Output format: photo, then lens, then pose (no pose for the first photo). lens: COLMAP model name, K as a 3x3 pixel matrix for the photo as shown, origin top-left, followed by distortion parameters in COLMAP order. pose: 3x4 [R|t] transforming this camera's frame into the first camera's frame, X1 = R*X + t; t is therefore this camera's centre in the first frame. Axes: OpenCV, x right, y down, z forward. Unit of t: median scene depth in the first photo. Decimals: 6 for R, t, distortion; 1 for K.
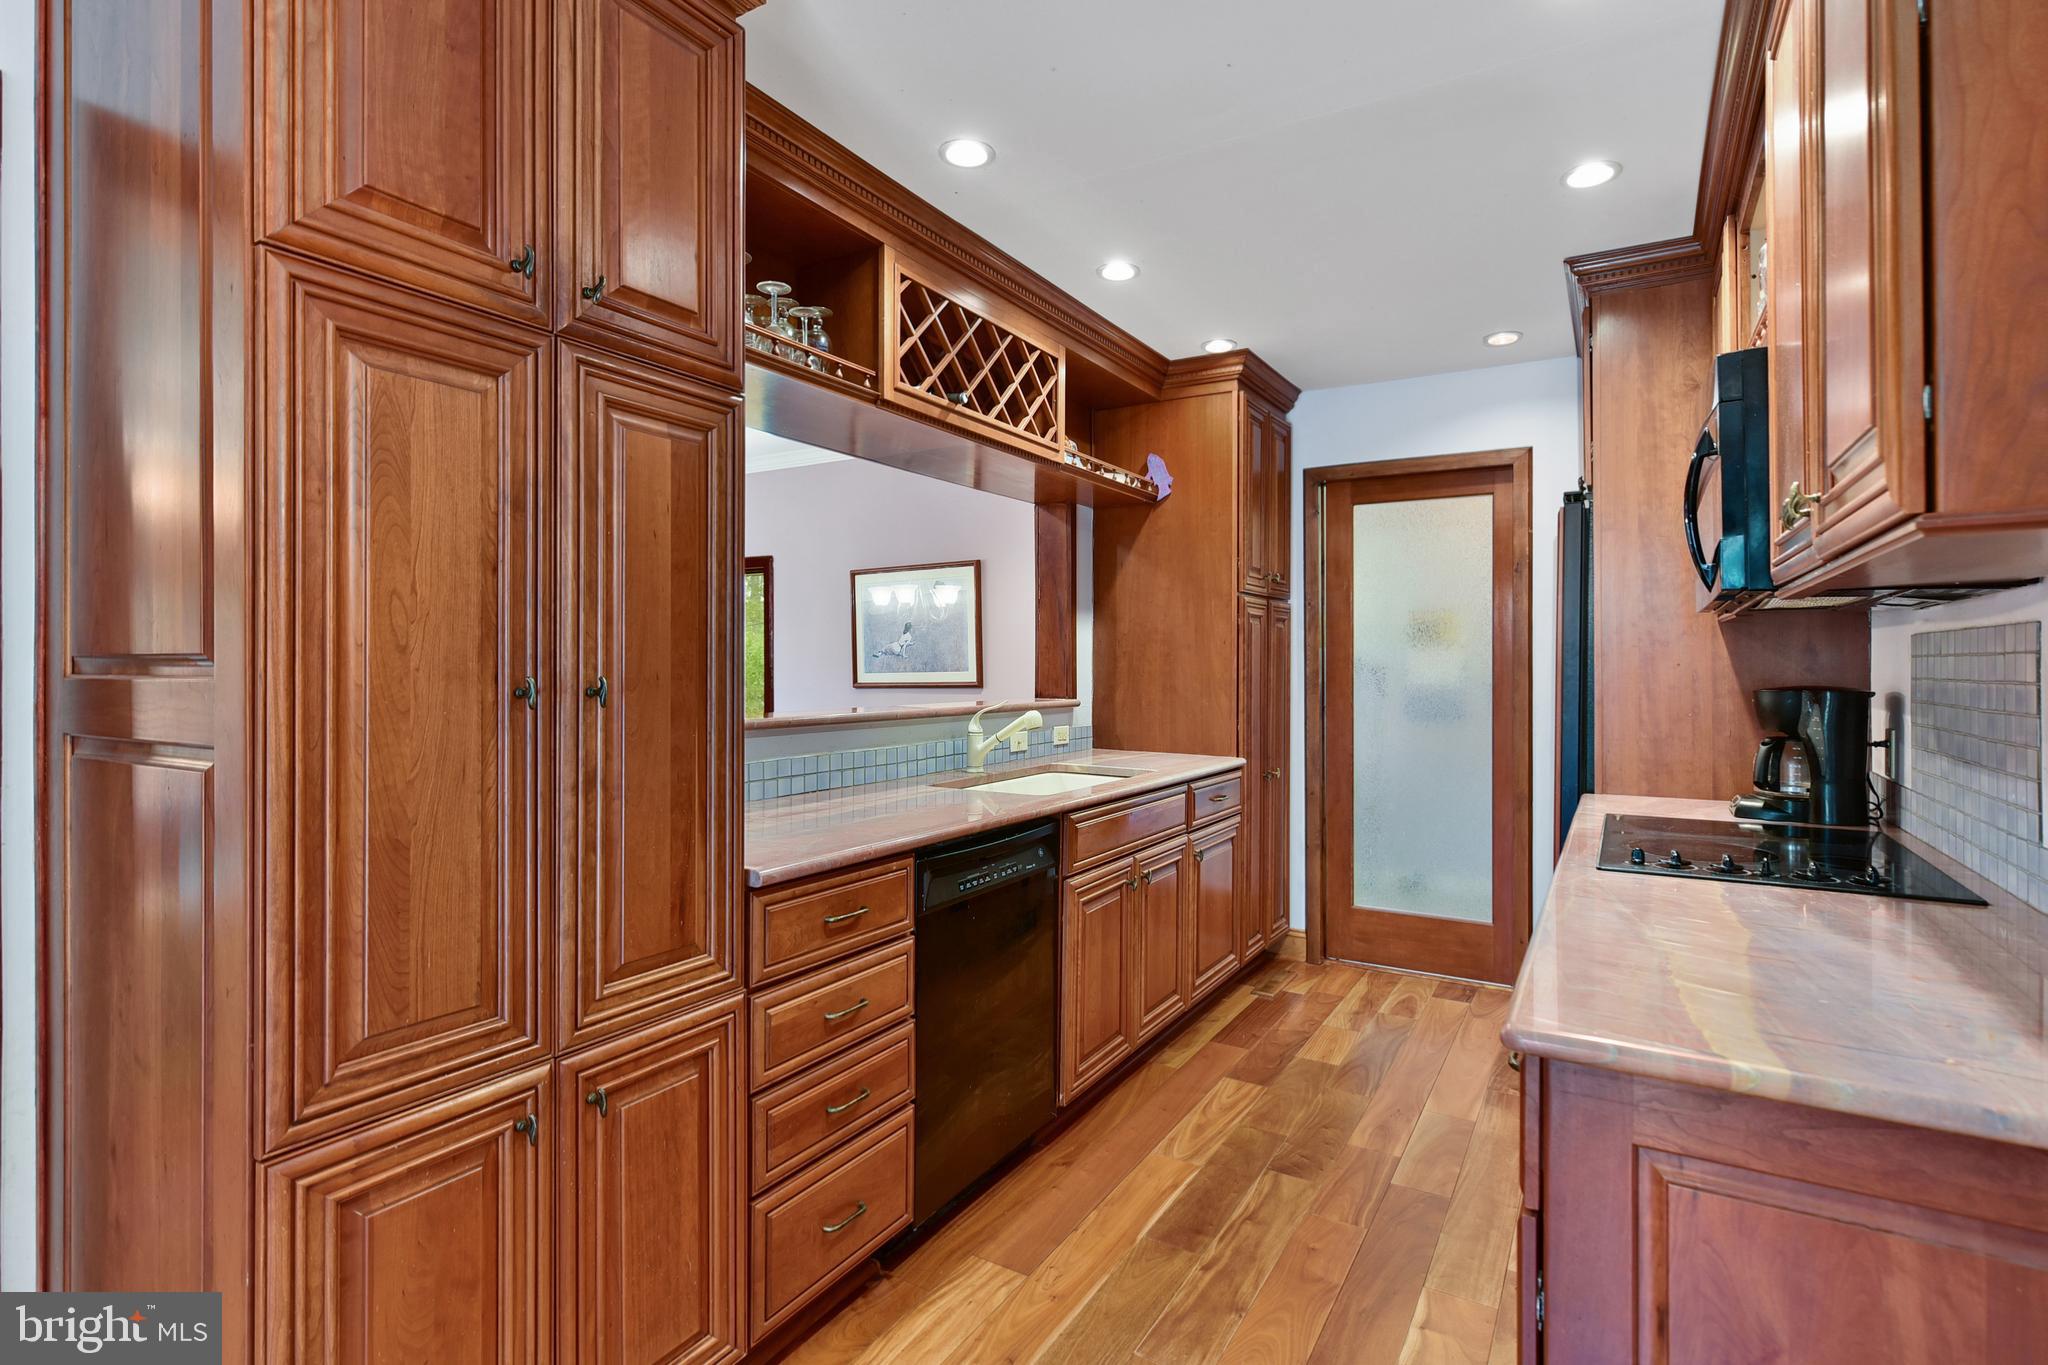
lens RADIAL K [[978.1, 0, 958.1], [0, 978.1, 662.6], [0, 0, 1]] dist [-0.000428, -0.000639]
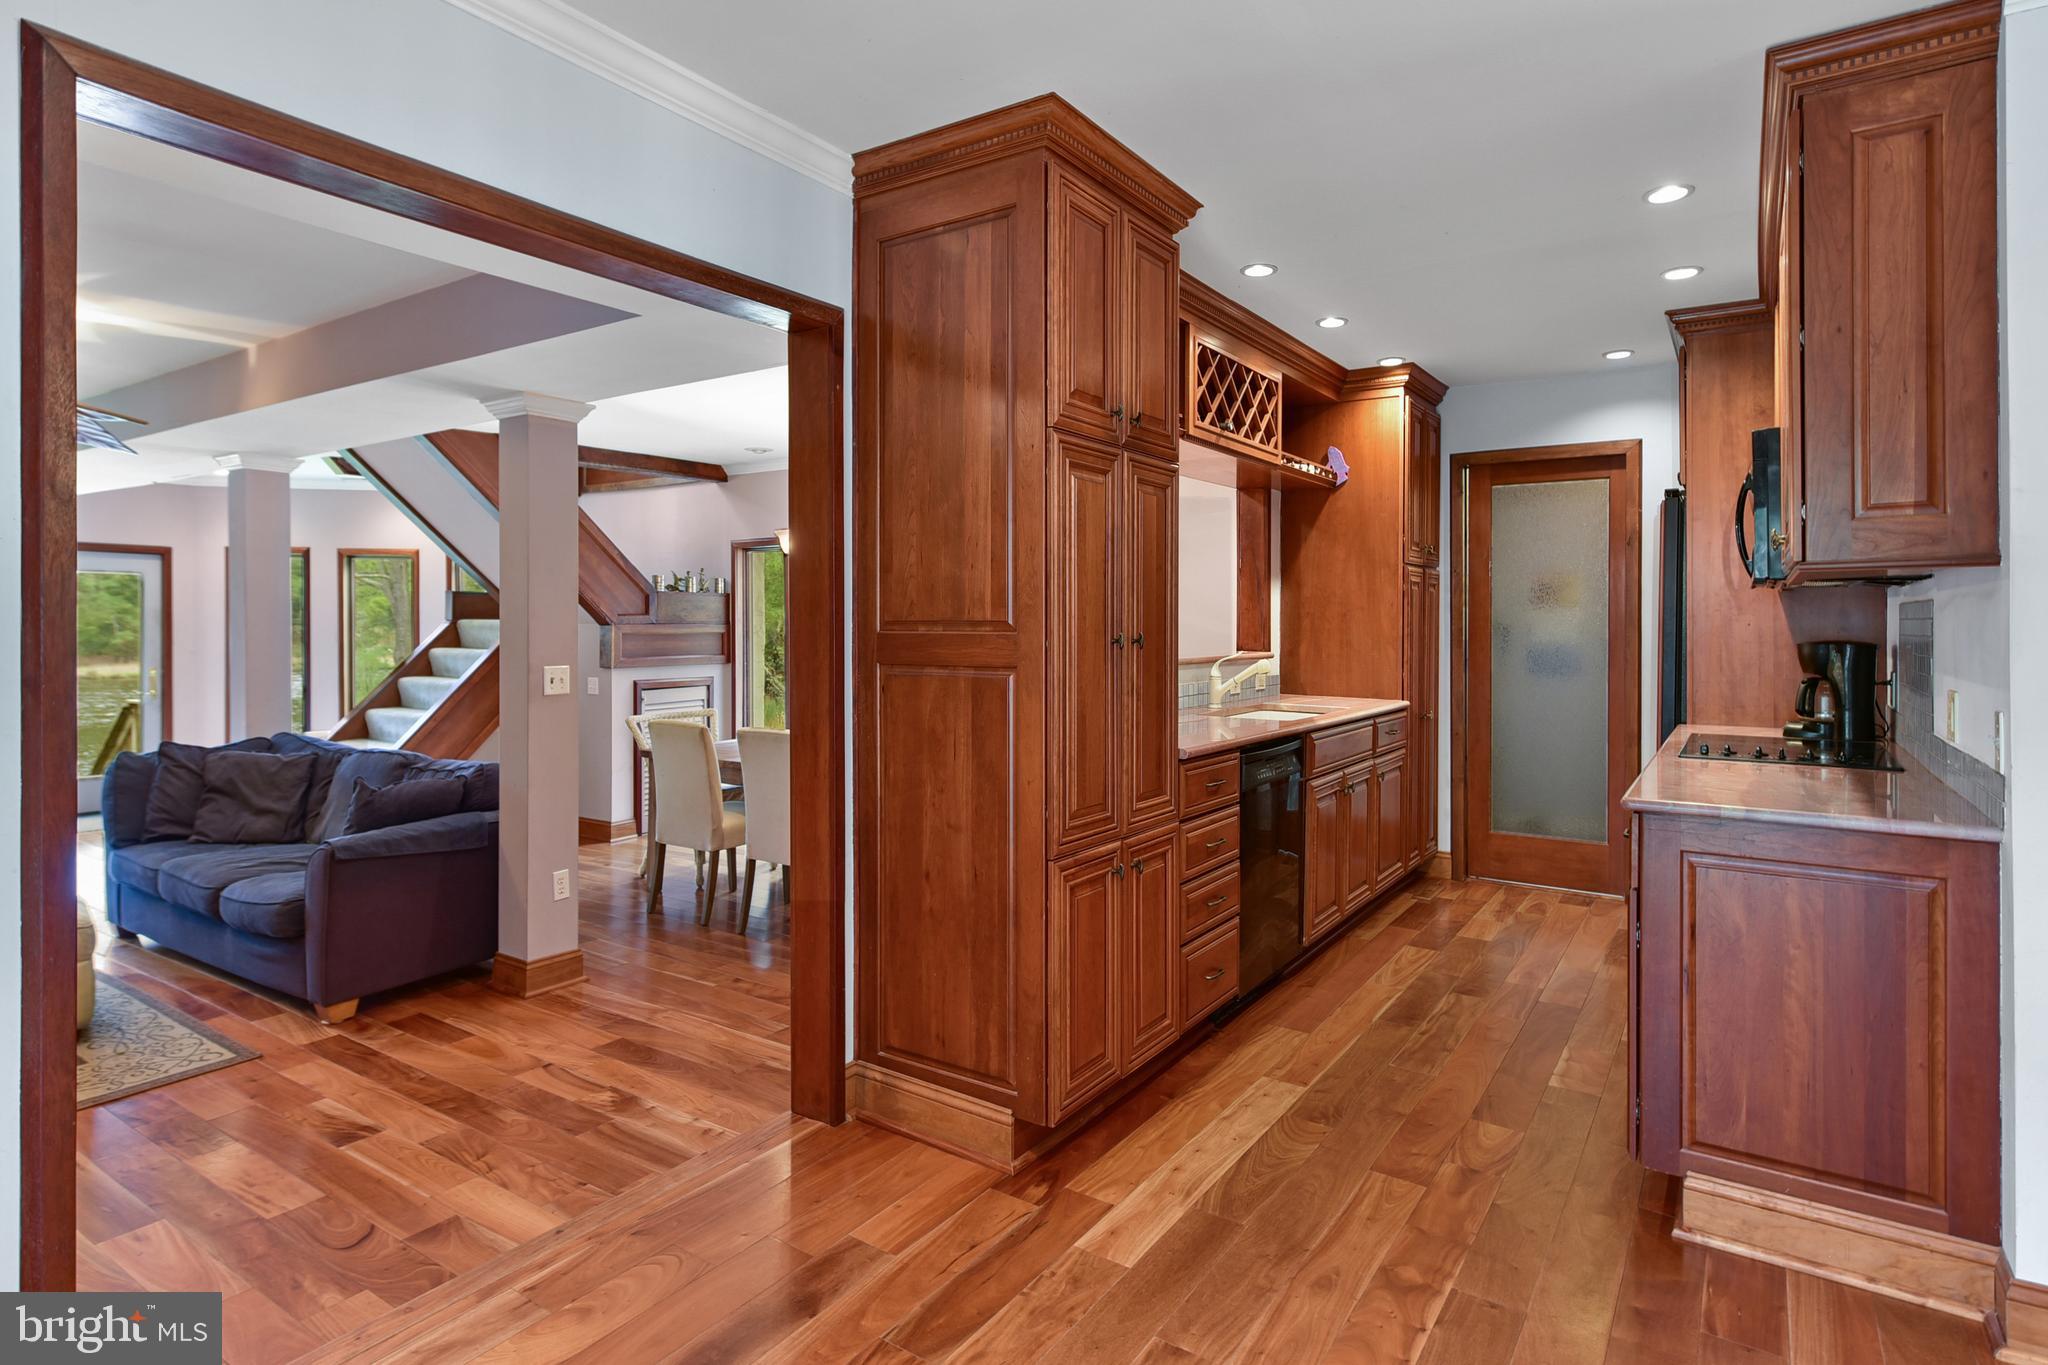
lens RADIAL K [[1099.9, 0, 1071.7], [0, 1099.9, 623.6], [0, 0, 1]] dist [-0.003307, -0.001018]
pose [[0.998743, 0.001255, 0.050115, -0.255935], [-0.001488, 0.999988, 0.004617, -0.004822], [-0.050109, -0.004686, 0.998733, -0.447600]]
